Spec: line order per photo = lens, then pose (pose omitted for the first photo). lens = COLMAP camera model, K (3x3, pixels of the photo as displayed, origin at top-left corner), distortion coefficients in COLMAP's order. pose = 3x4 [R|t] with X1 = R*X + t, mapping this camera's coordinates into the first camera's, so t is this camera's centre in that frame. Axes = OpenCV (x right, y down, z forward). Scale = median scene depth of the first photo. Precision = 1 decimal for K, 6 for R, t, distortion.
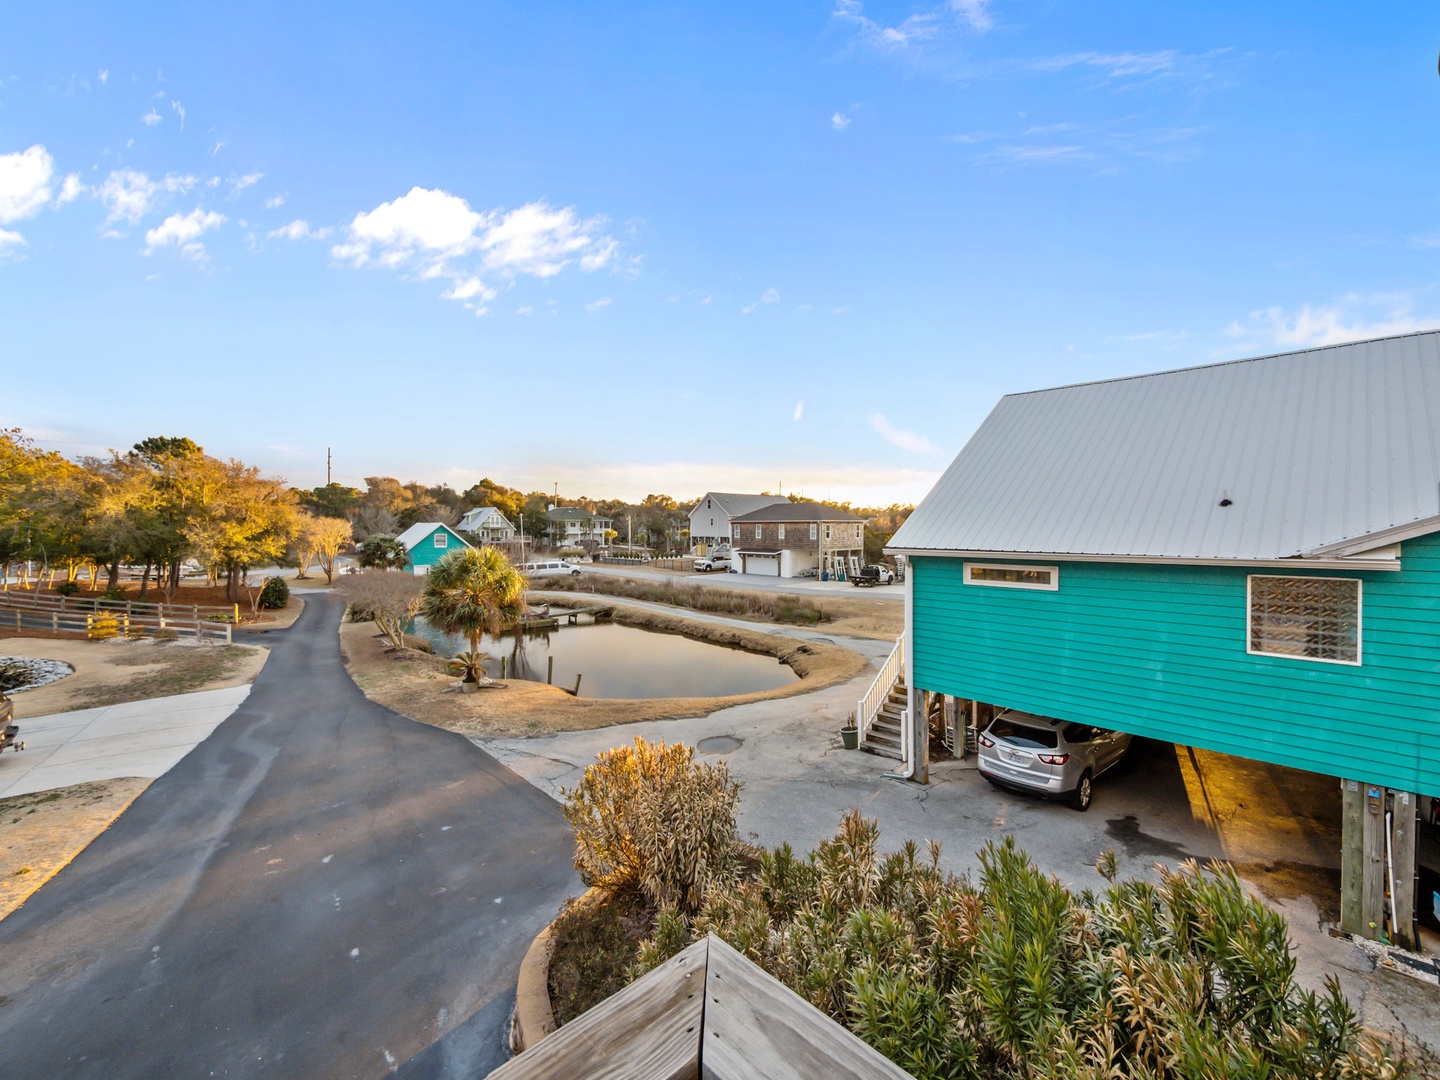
lens RADIAL K [[614.8, 0, 720.5], [0, 614.8, 529.5], [0, 0, 1]] dist [-0.003402, 0.000084]
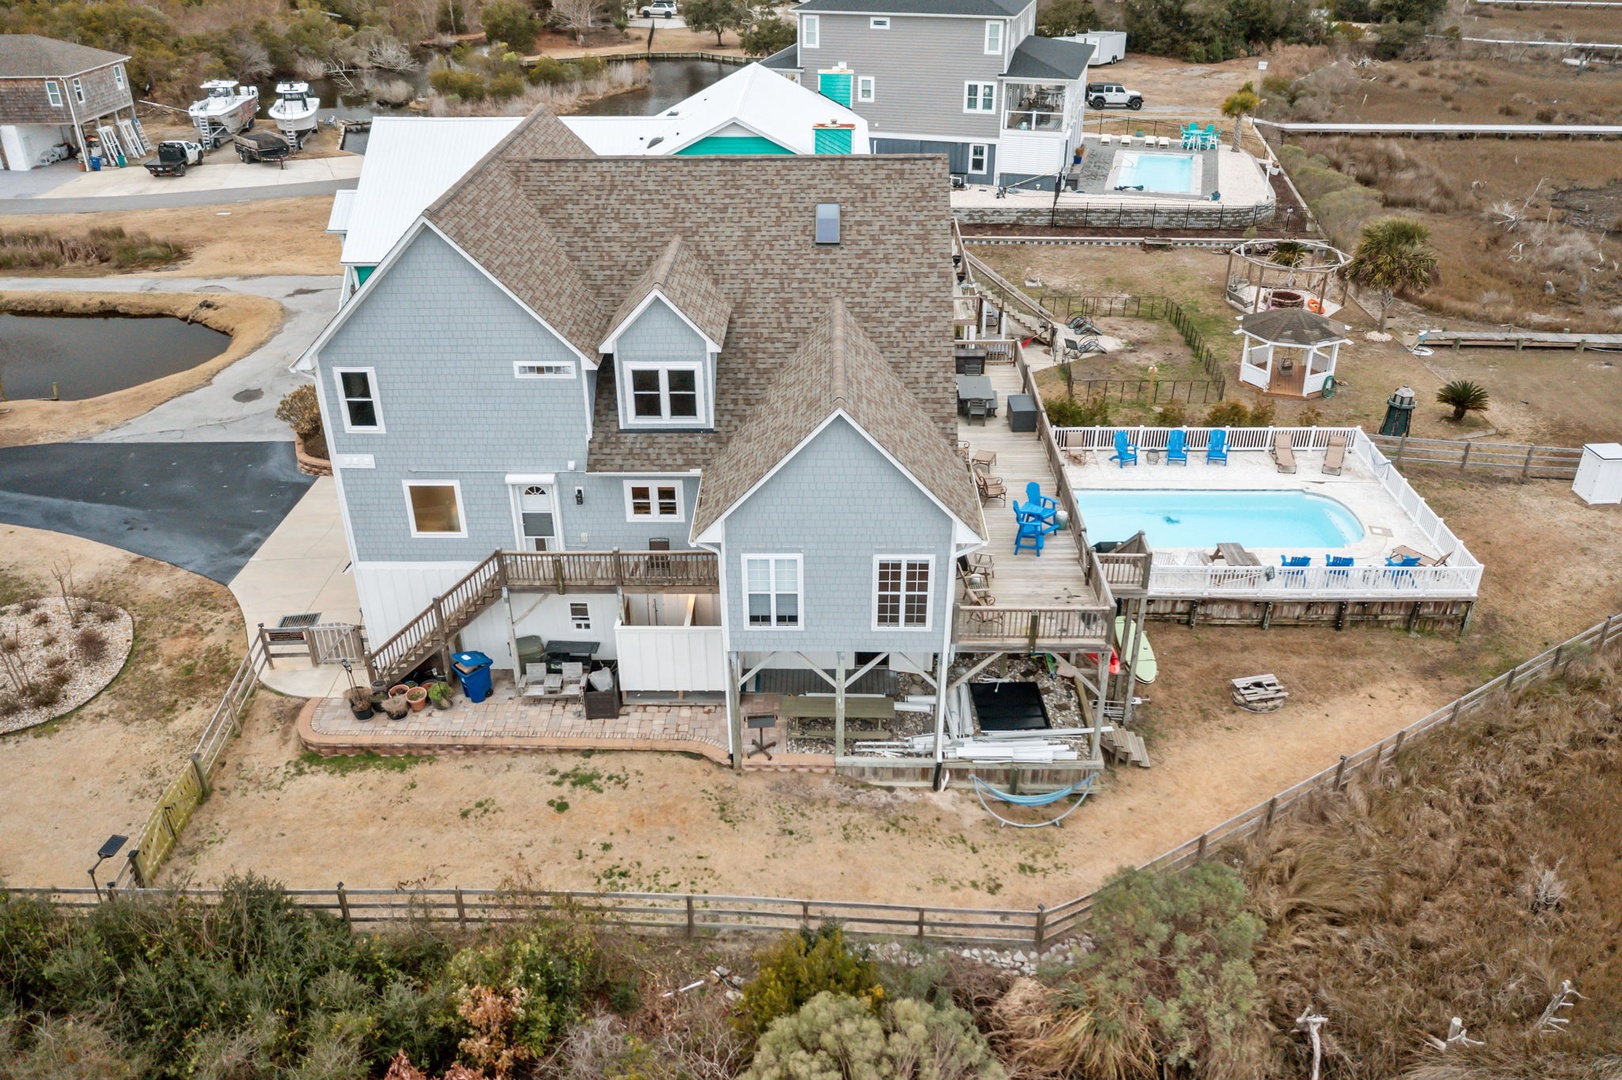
lens RADIAL K [[1277.0, 0, 817.7], [0, 1277.0, 537.5], [0, 0, 1]] dist [-0.002445, 0.000580]
pose [[0.697312, -0.346209, 0.627611, -0.465532], [0.010133, 0.880287, 0.474334, -0.343685], [-0.716696, -0.324400, 0.617343, -0.863770]]
